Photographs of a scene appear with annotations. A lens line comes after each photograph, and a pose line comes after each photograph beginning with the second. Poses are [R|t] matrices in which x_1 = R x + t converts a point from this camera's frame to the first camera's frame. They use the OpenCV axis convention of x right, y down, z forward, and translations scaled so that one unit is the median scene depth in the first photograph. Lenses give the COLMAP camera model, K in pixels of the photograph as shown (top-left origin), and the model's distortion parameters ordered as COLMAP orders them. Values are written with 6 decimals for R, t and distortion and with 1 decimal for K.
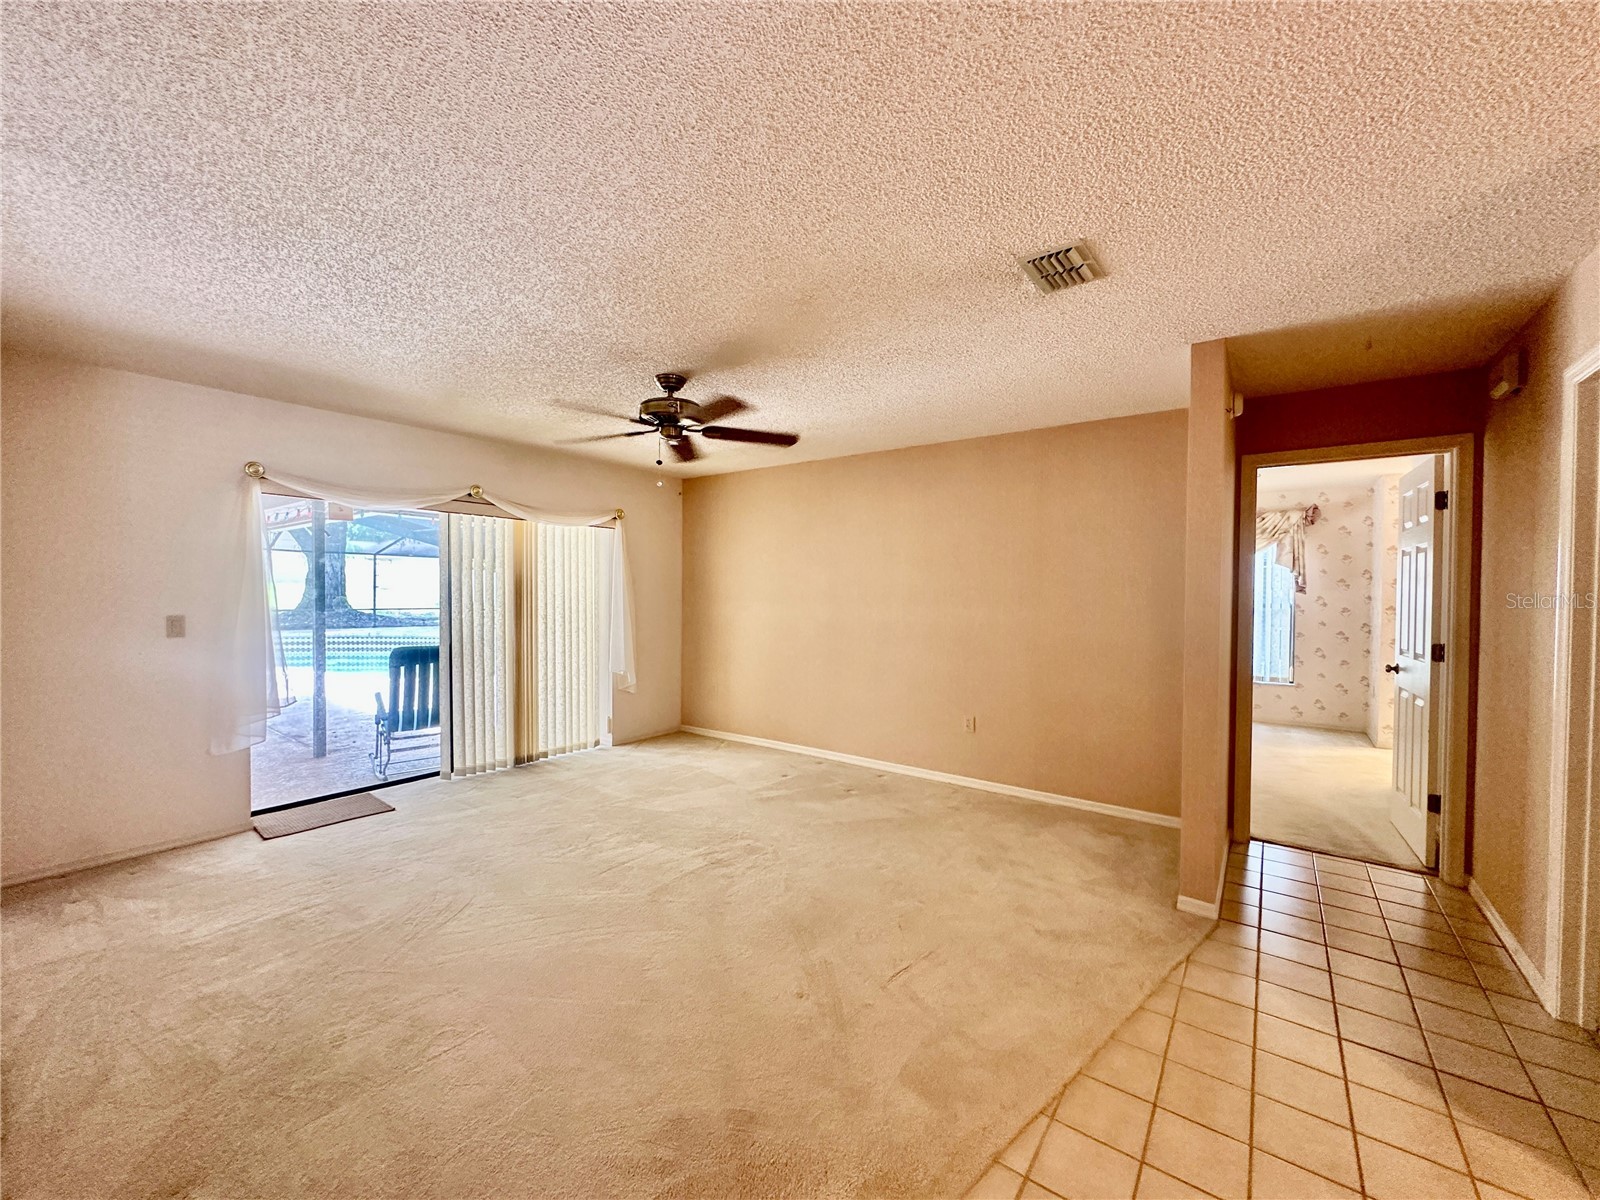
lens RADIAL K [[639.8, 0, 802.4], [0, 639.8, 598.4], [0, 0, 1]] dist [0.002184, 0.000256]
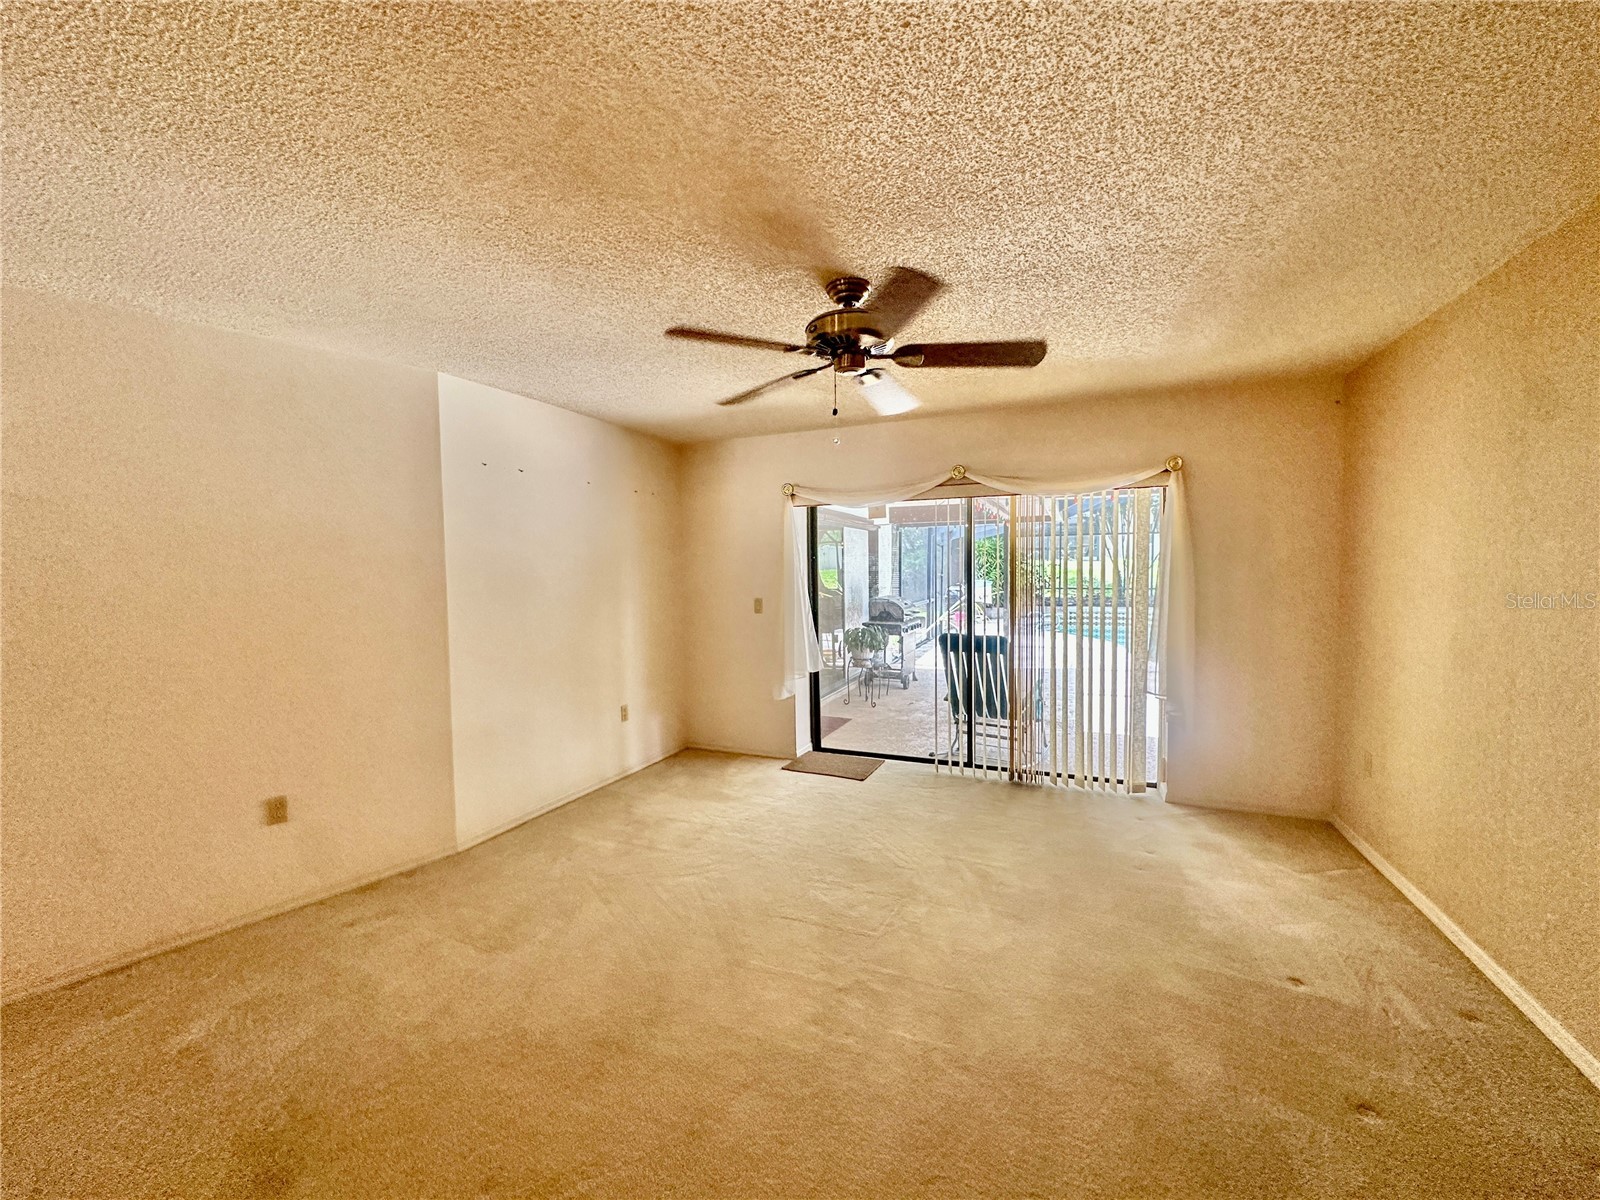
lens RADIAL K [[639.8, 0, 802.4], [0, 639.8, 598.4], [0, 0, 1]] dist [0.002184, 0.000256]
pose [[0.232286, 0.037587, -0.971921, 0.346246], [0.000545, 0.999248, 0.038774, -0.021463], [0.972647, -0.009536, 0.232090, 0.573183]]
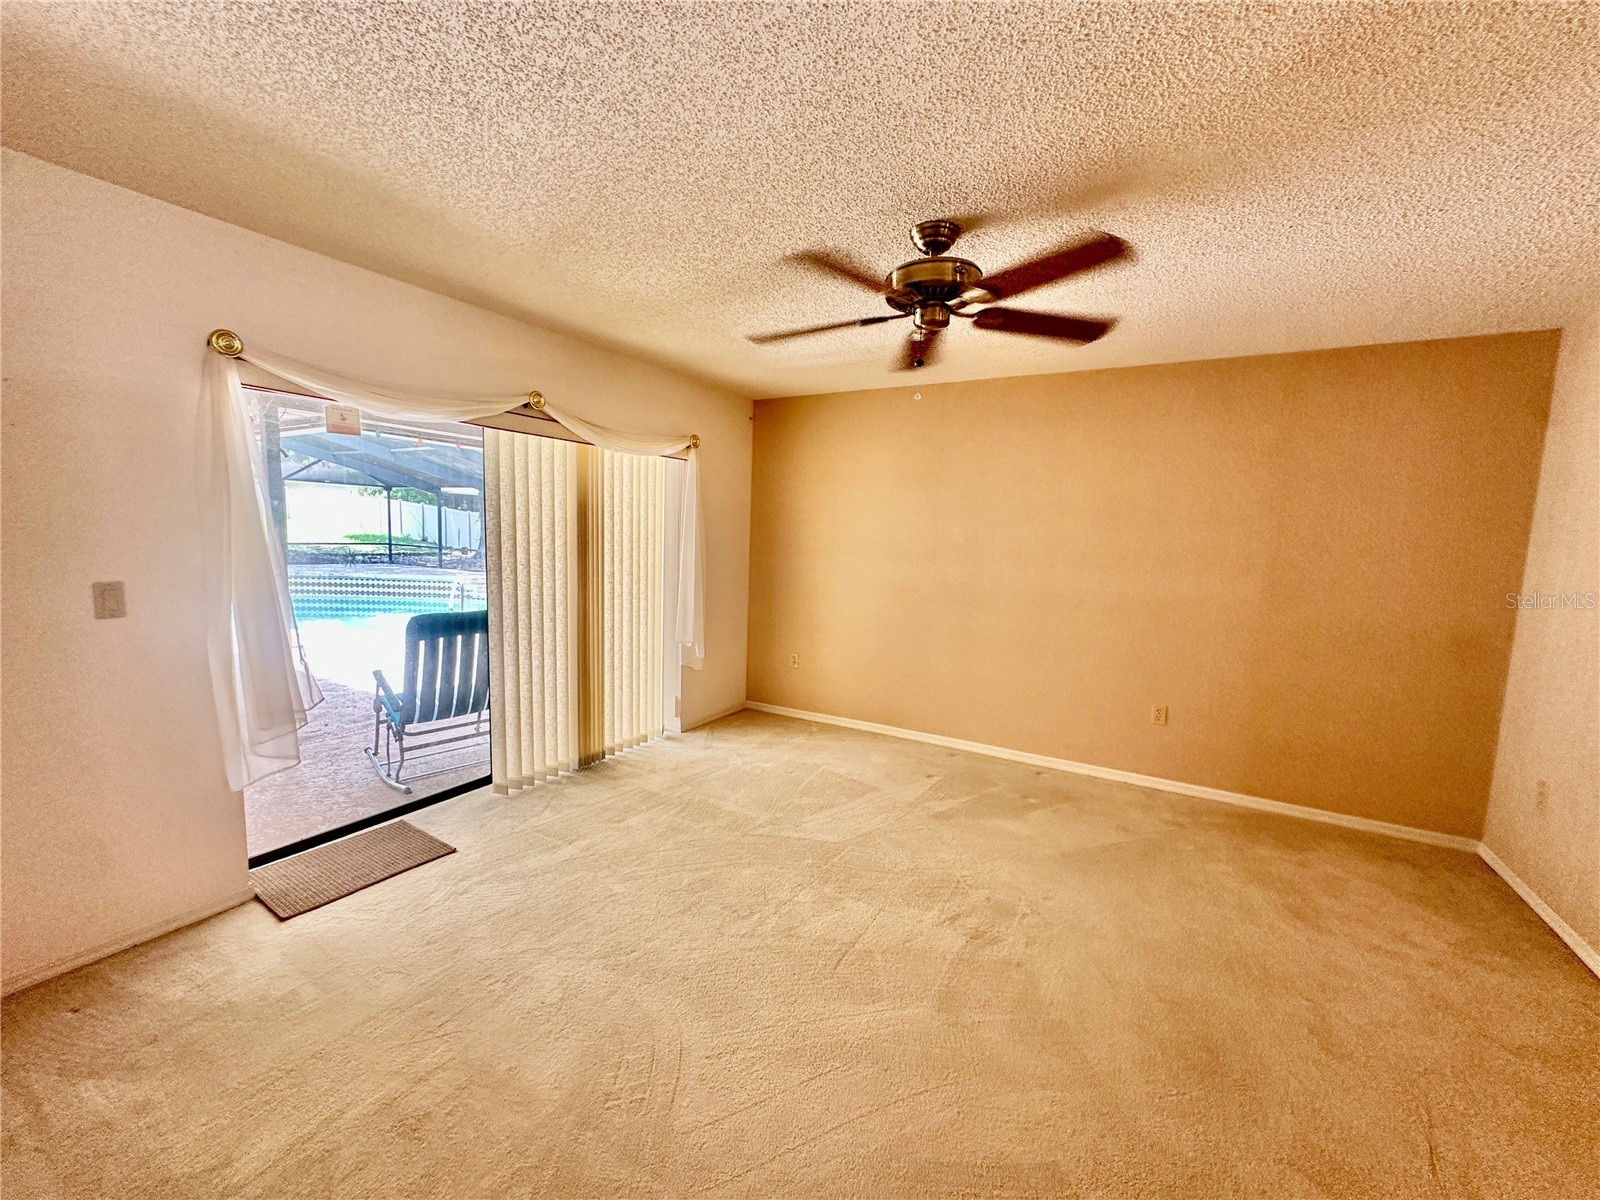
lens RADIAL K [[639.8, 0, 802.4], [0, 639.8, 598.4], [0, 0, 1]] dist [0.002184, 0.000256]
pose [[0.993423, 0.011001, 0.113973, -0.299120], [-0.021610, 0.995500, 0.092265, -0.020963], [-0.112445, -0.094121, 0.989190, 0.246611]]
